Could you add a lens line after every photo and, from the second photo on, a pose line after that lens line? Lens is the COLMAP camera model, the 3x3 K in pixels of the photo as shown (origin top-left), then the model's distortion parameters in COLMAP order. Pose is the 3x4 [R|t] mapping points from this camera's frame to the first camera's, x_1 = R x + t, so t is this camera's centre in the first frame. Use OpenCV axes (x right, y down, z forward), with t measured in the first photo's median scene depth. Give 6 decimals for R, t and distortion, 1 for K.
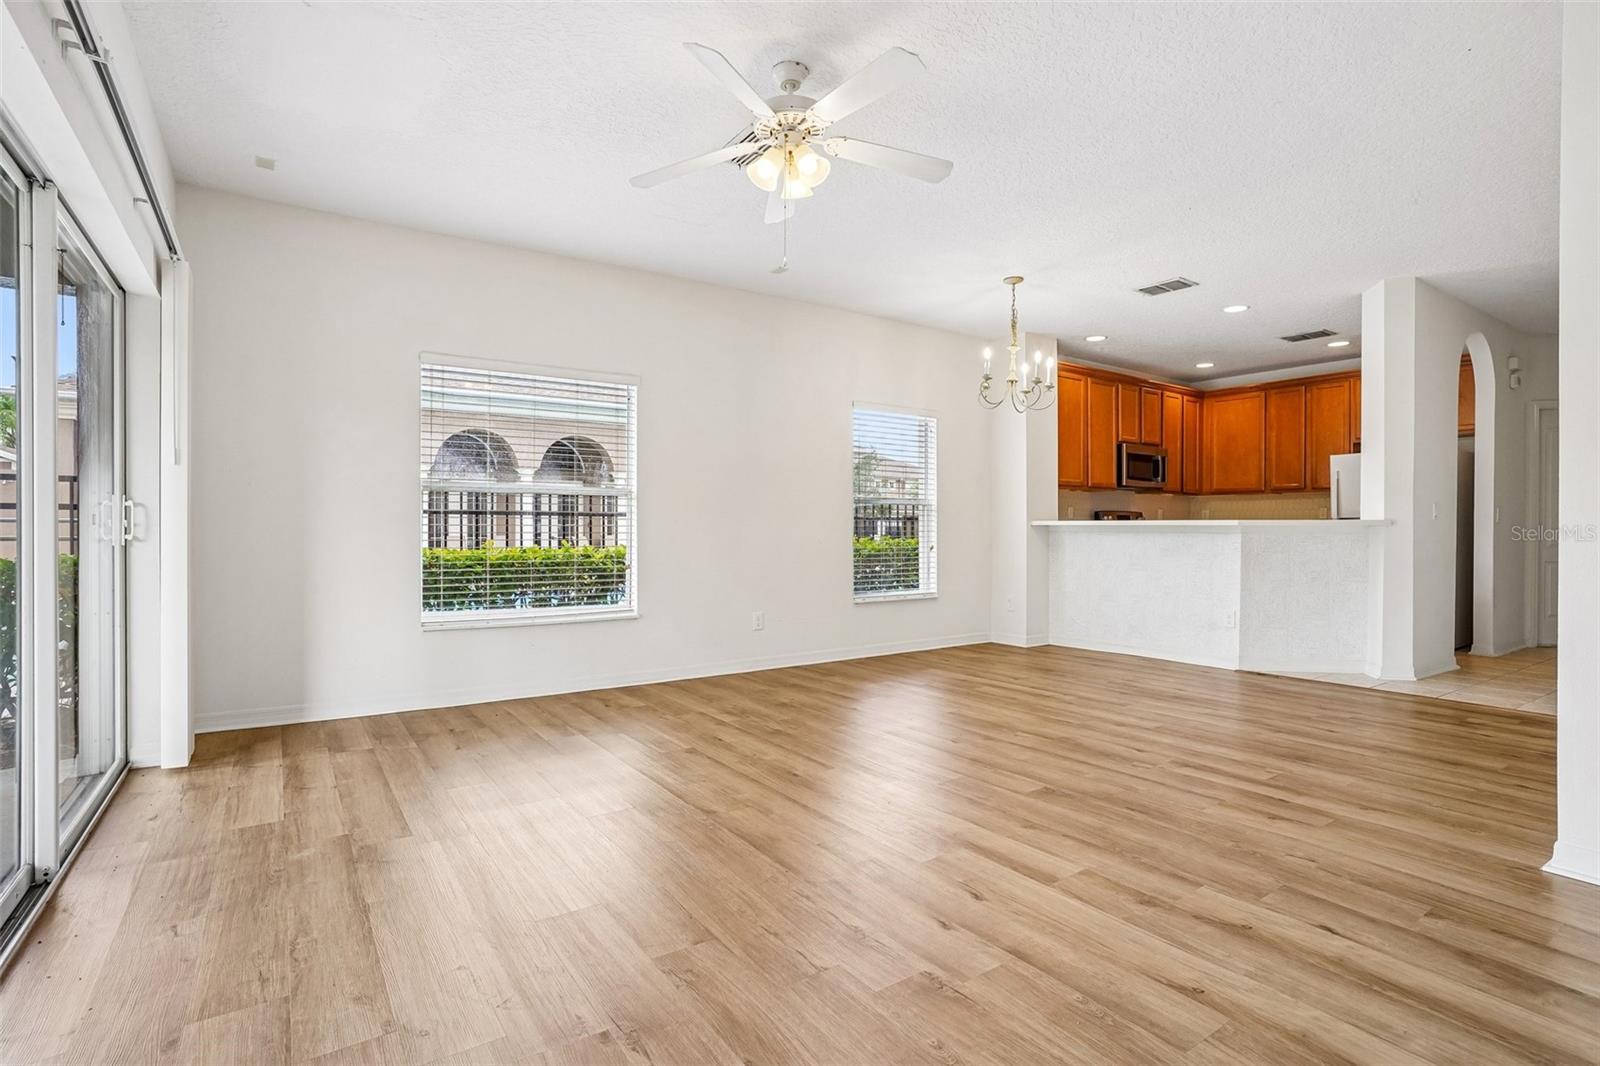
lens RADIAL K [[783.6, 0, 800.9], [0, 783.6, 525.2], [0, 0, 1]] dist [-0.051060, 0.014266]
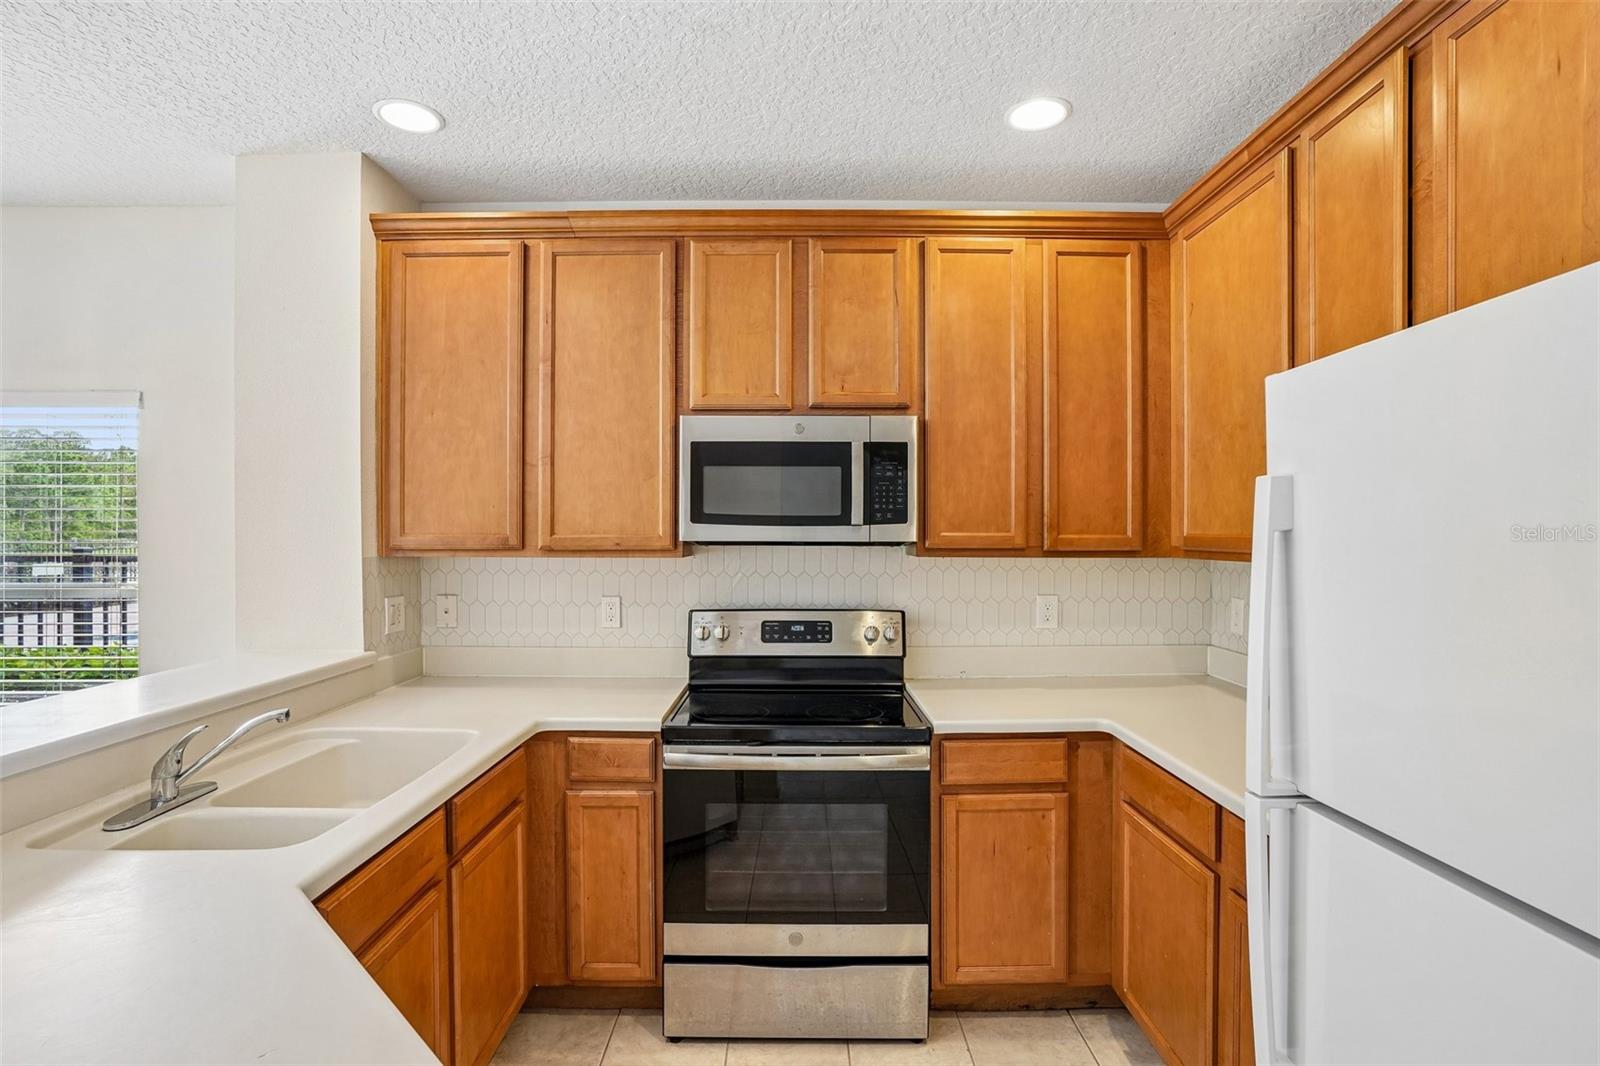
lens RADIAL K [[783.6, 0, 808.4], [0, 783.6, 529.5], [0, 0, 1]] dist [-0.051060, 0.014266]
pose [[0.821116, -0.007311, -0.570714, 0.629465], [0.003907, 0.999967, -0.007189, -0.052343], [0.570748, 0.003673, 0.821117, 0.733645]]
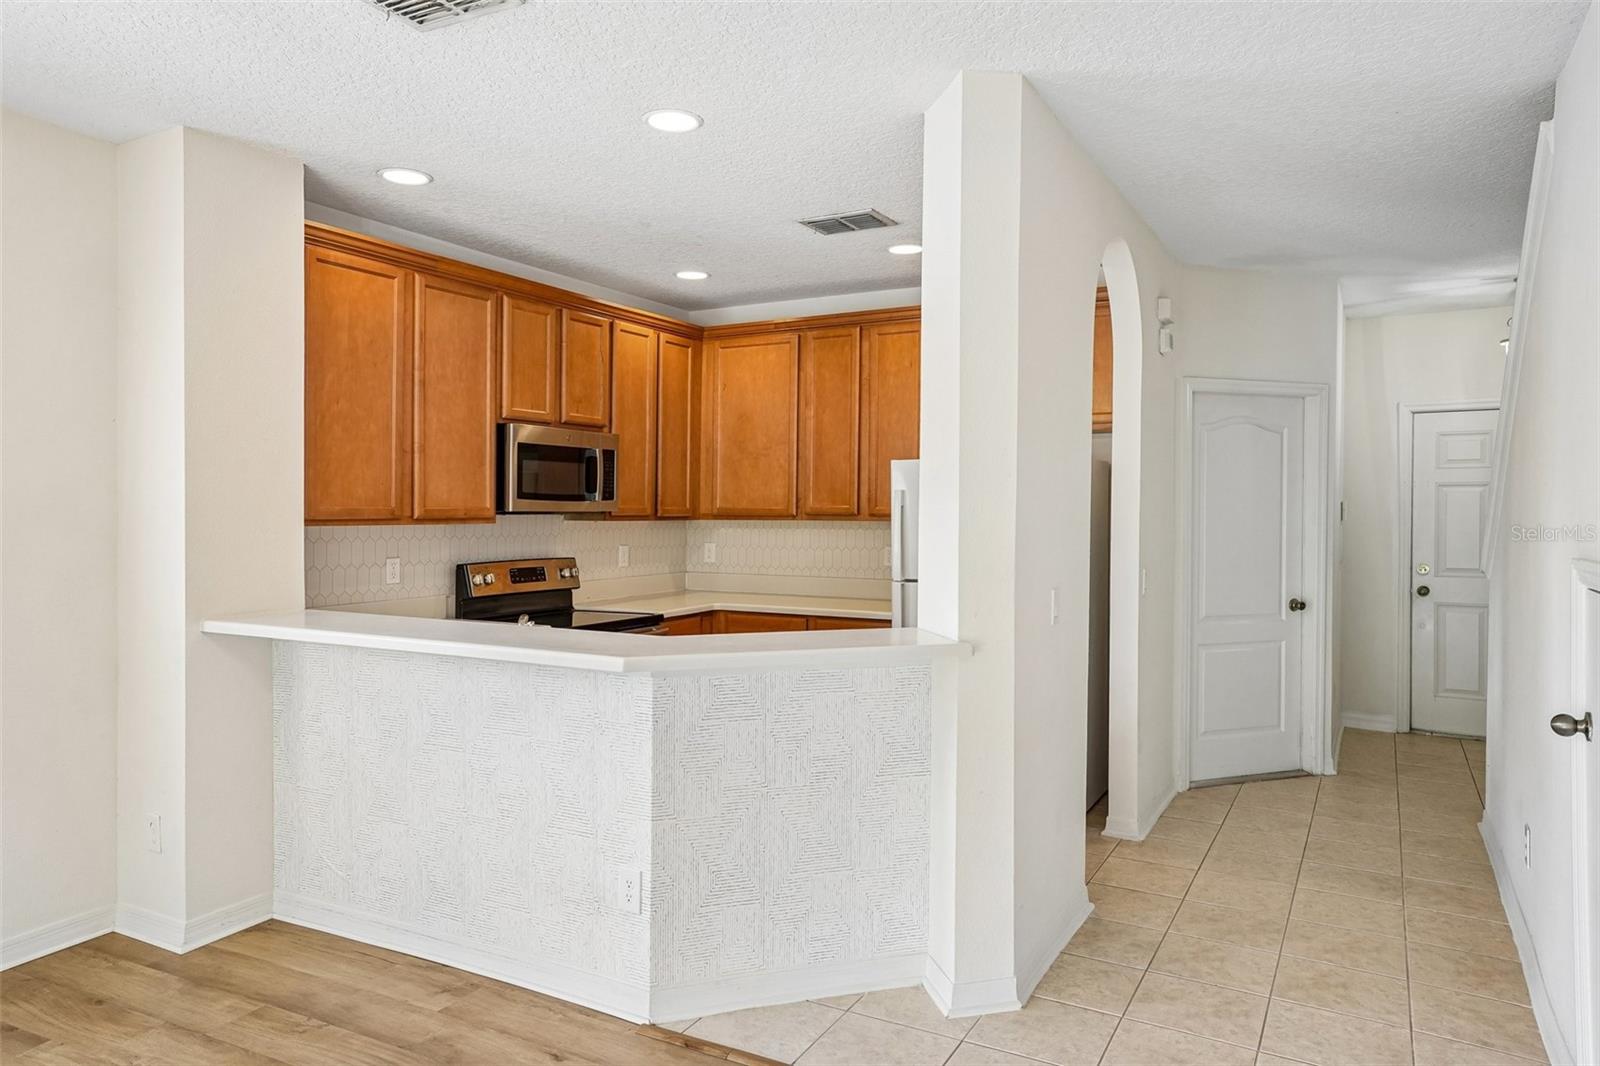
lens RADIAL K [[1041.8, 0, 830.2], [0, 1041.8, 498.8], [0, 0, 1]] dist [-0.026156, -0.008344]
pose [[0.884324, 0.000701, 0.466873, 0.284992], [0.001365, 0.999991, -0.004086, -0.054805], [-0.466871, 0.004250, 0.884315, 0.344924]]
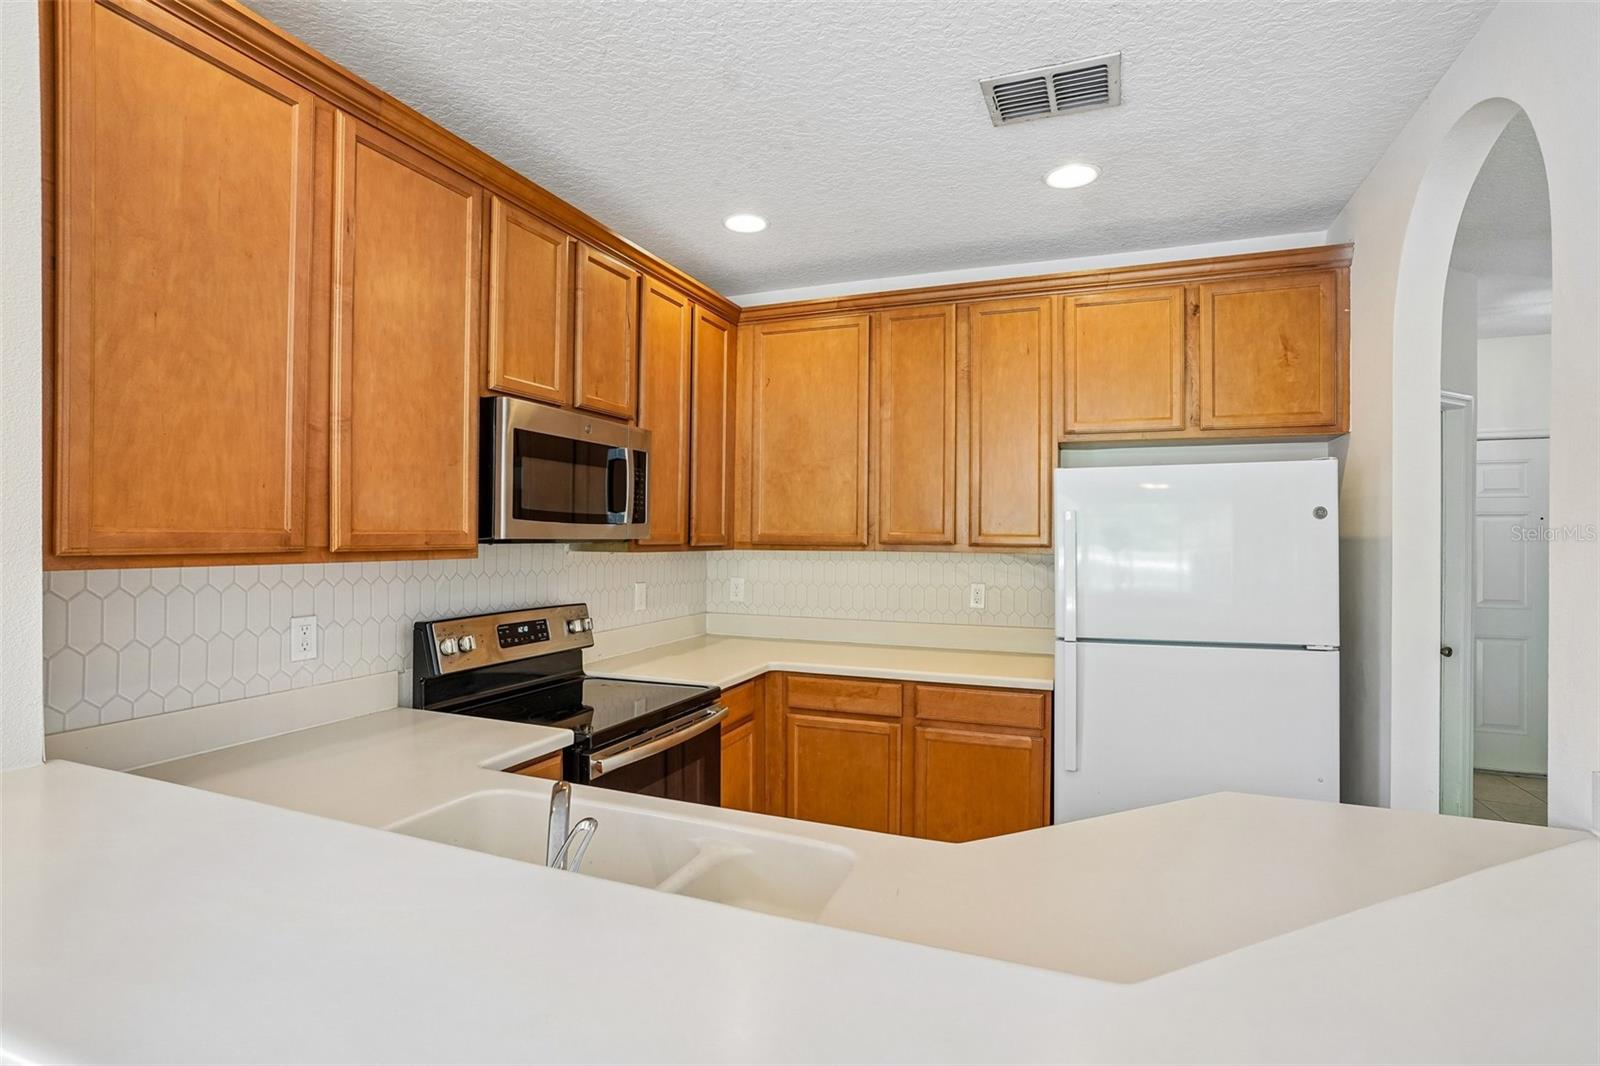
lens RADIAL K [[783.6, 0, 800.4], [0, 783.6, 537.1], [0, 0, 1]] dist [-0.051060, 0.014266]
pose [[0.831007, -0.001637, 0.556259, 0.335927], [-0.001449, 0.999986, 0.005108, -0.052390], [-0.556260, -0.005051, 0.830993, 0.673945]]
